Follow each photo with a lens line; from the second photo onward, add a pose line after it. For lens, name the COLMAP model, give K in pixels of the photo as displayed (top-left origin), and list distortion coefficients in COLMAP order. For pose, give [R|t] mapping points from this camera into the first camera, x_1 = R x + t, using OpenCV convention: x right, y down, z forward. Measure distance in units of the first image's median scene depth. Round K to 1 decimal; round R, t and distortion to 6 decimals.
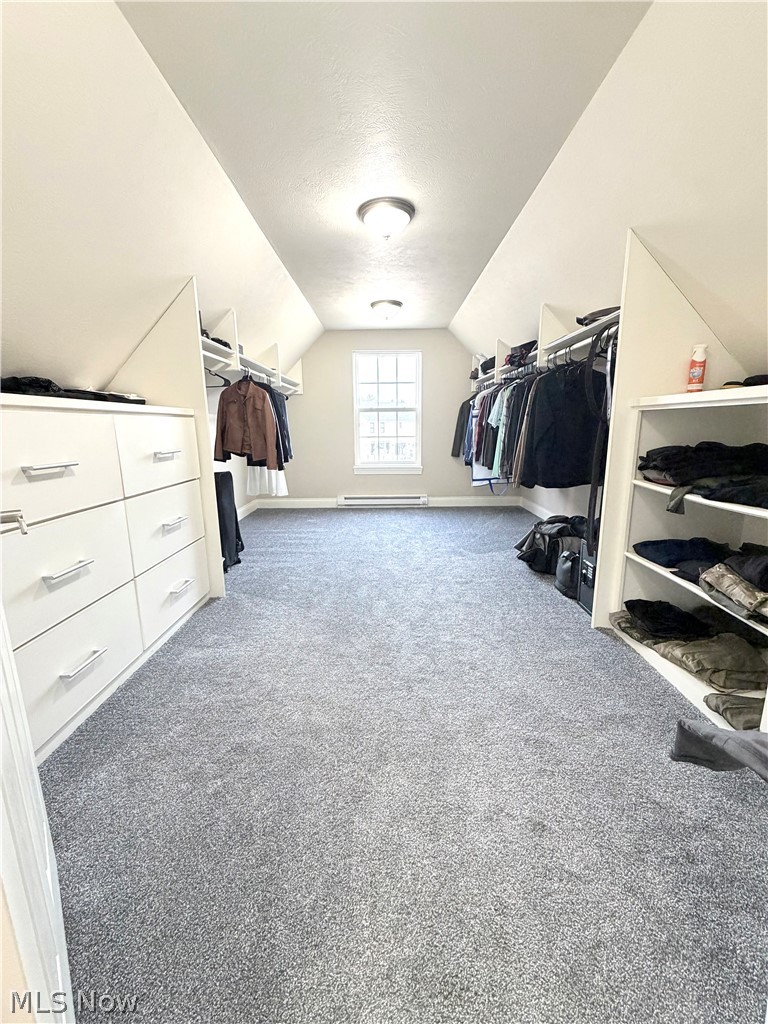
lens RADIAL K [[408.0, 0, 386.7], [0, 408.0, 507.3], [0, 0, 1]] dist [-0.002473, 0.000691]
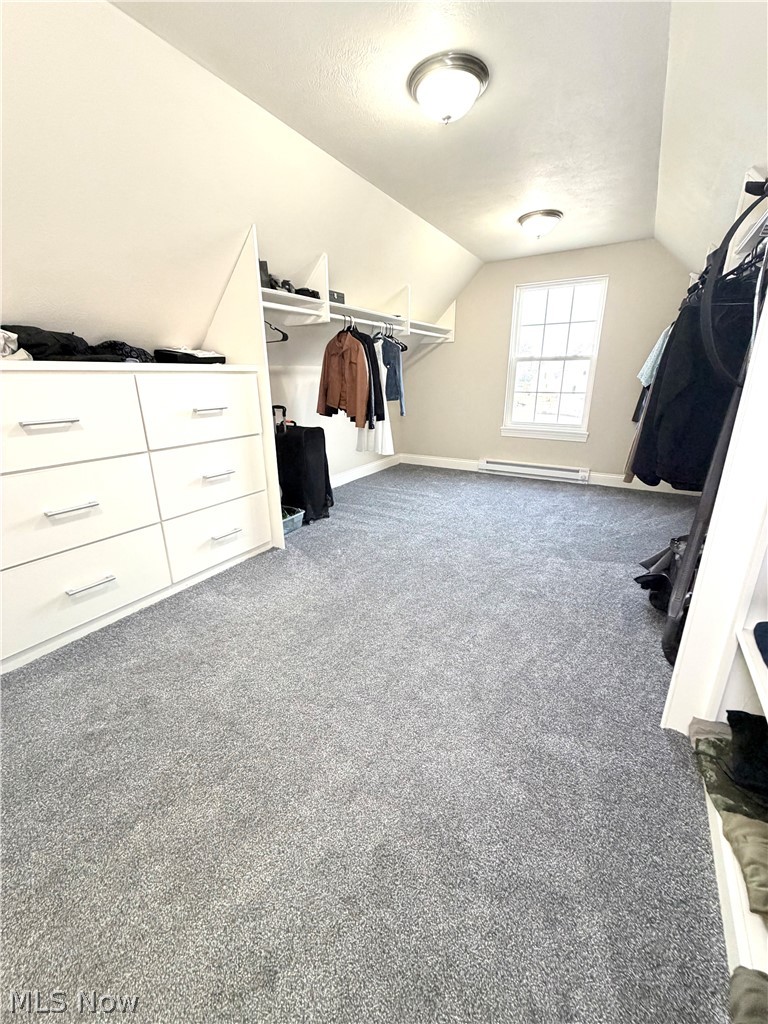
lens RADIAL K [[408.0, 0, 384.7], [0, 408.0, 510.9], [0, 0, 1]] dist [-0.002473, 0.000691]
pose [[0.859281, 0.165800, -0.483887, 0.260640], [-0.102858, 0.982693, 0.154058, -0.053596], [0.501056, -0.082607, 0.861464, 0.187203]]
